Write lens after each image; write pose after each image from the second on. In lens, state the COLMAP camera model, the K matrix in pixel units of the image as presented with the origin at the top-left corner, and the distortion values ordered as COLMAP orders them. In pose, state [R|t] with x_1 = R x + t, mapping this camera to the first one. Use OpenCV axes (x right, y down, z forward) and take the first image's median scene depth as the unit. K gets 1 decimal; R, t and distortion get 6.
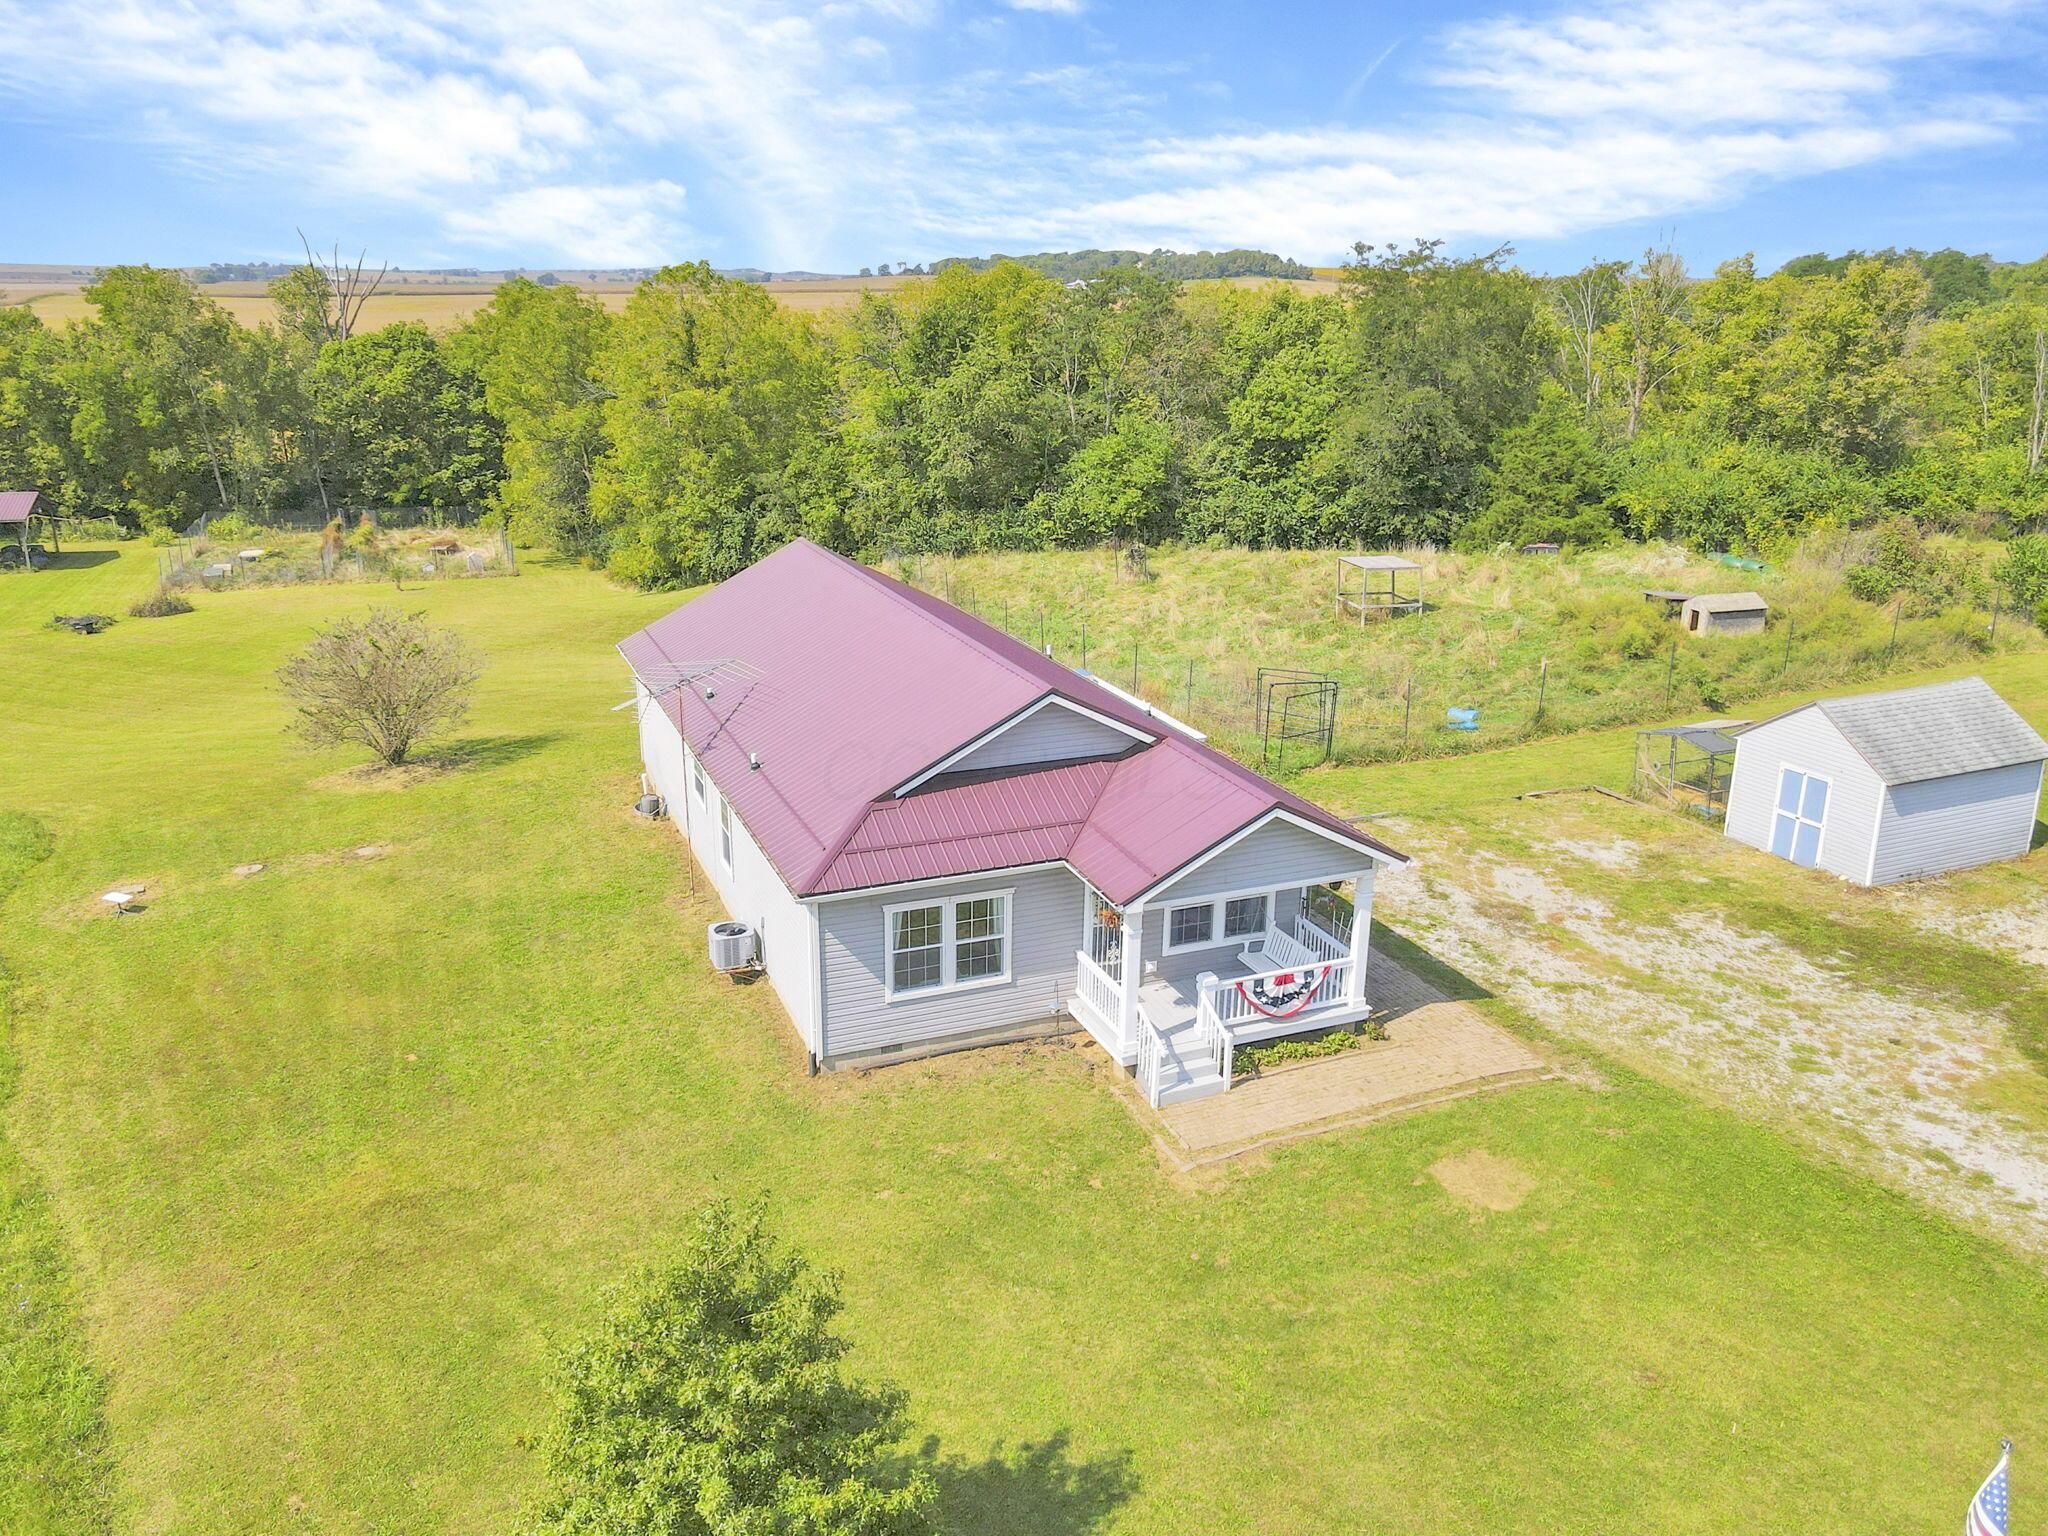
lens RADIAL K [[1575.1, 0, 1016.5], [0, 1575.1, 783.8], [0, 0, 1]] dist [-0.003336, 0.042166]
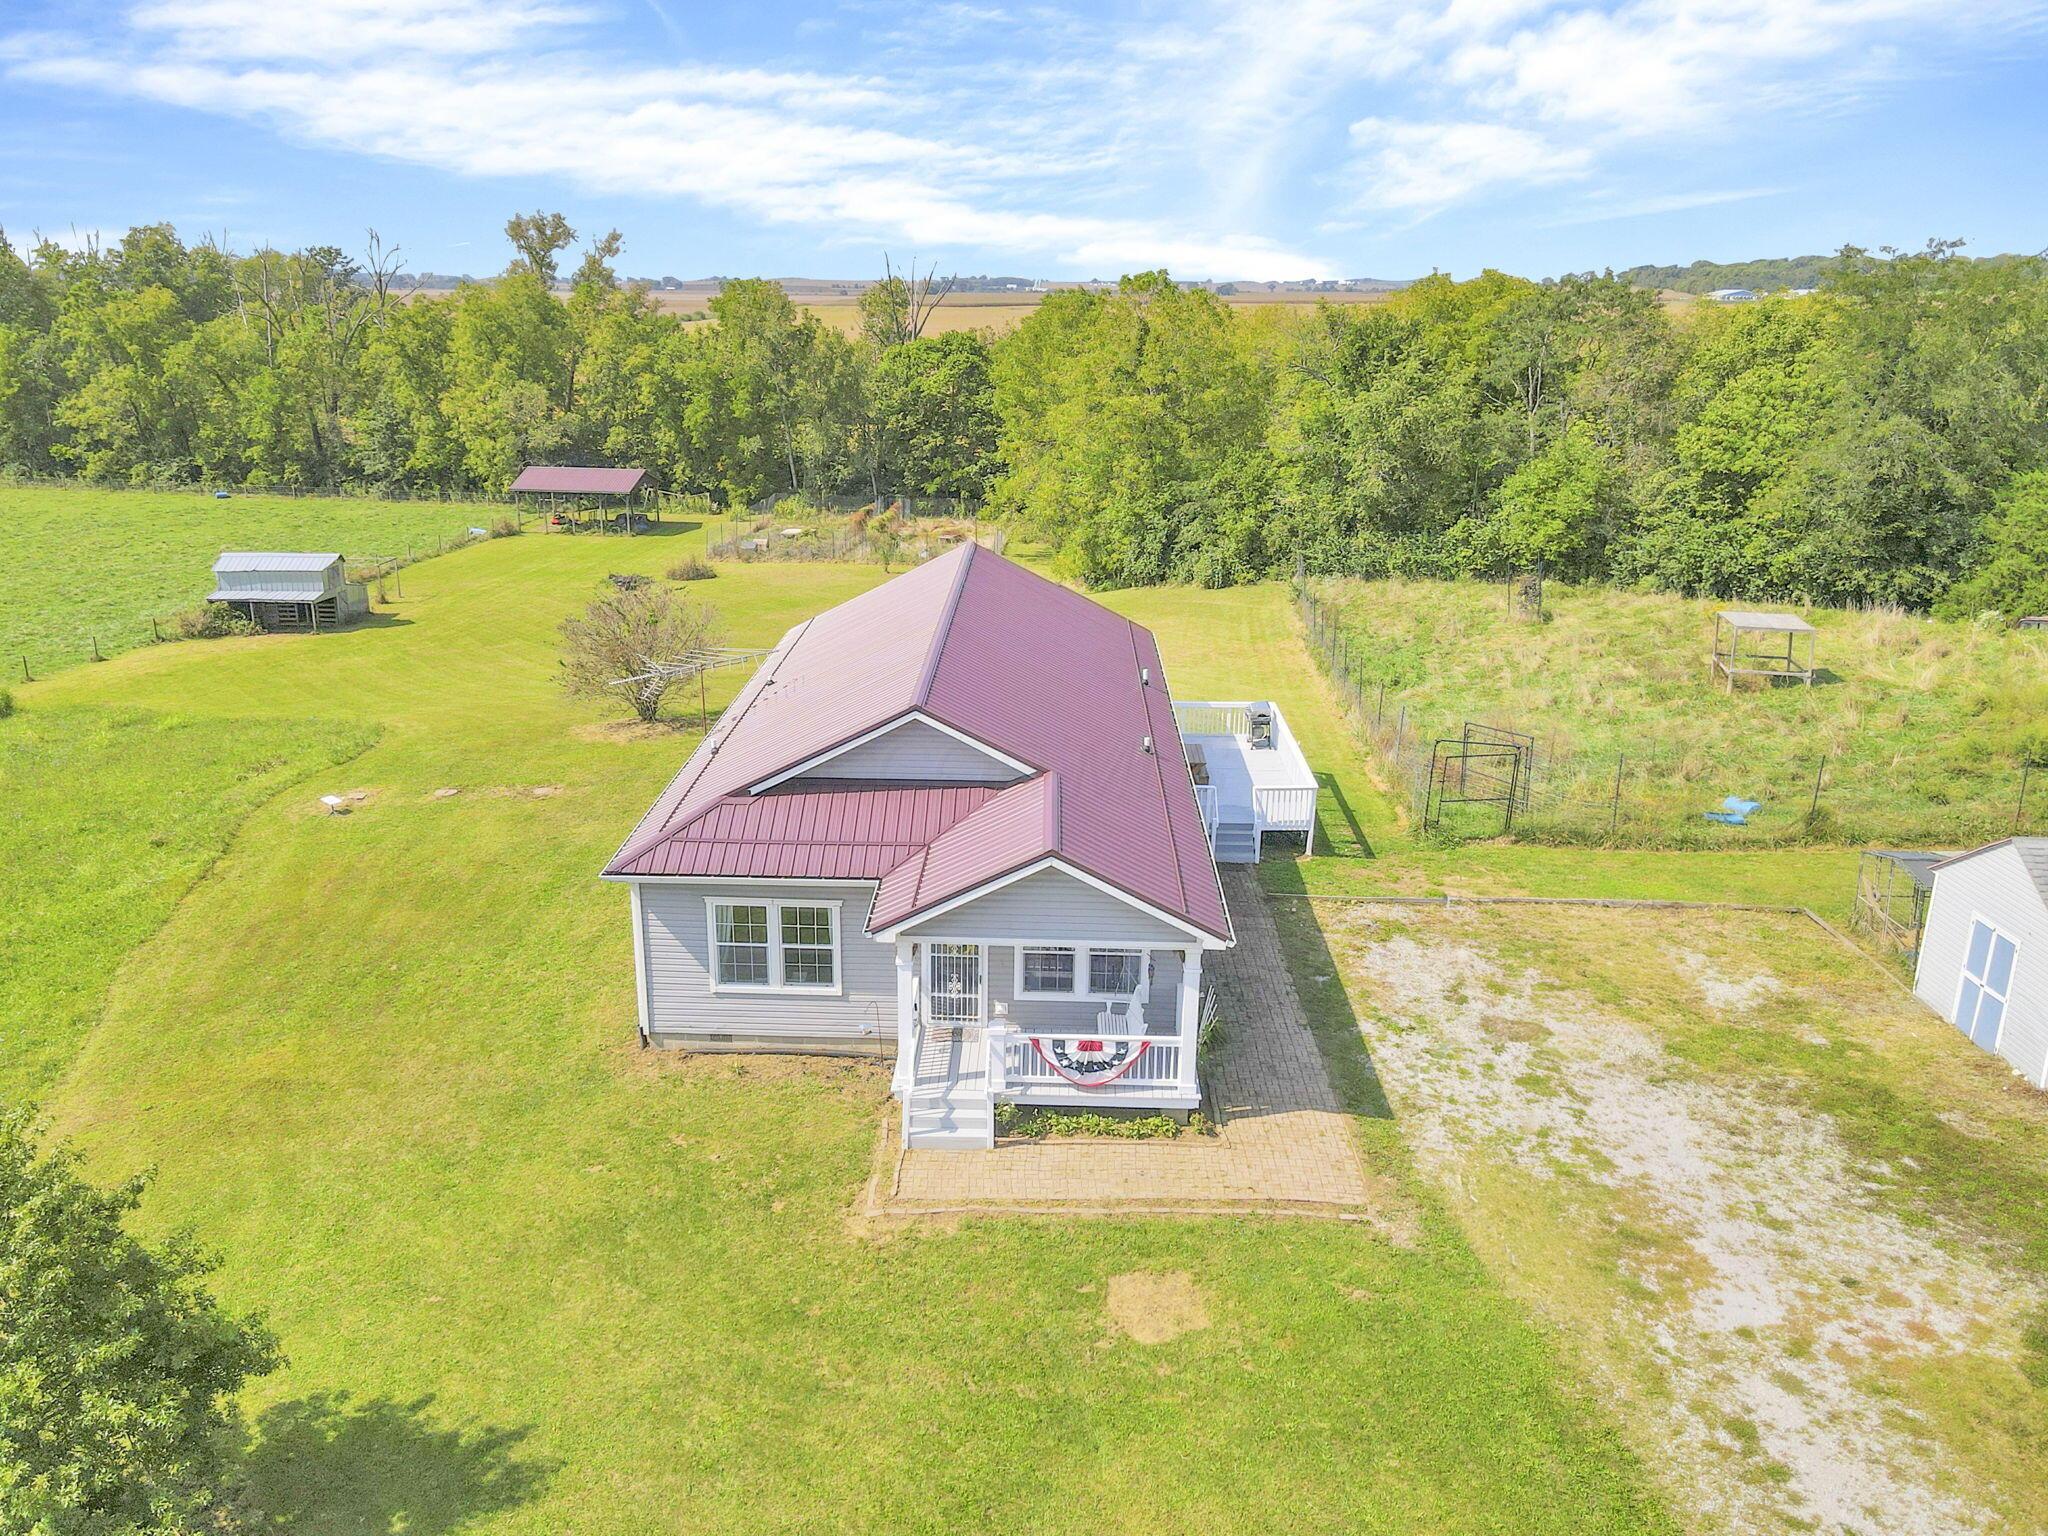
lens RADIAL K [[1575.1, 0, 988.0], [0, 1575.1, 778.6], [0, 0, 1]] dist [-0.003336, 0.042166]
pose [[0.909372, 0.125955, -0.396456, 0.279700], [-0.129535, 0.991414, 0.017854, -0.023673], [0.395301, 0.035119, 0.917880, 0.076922]]
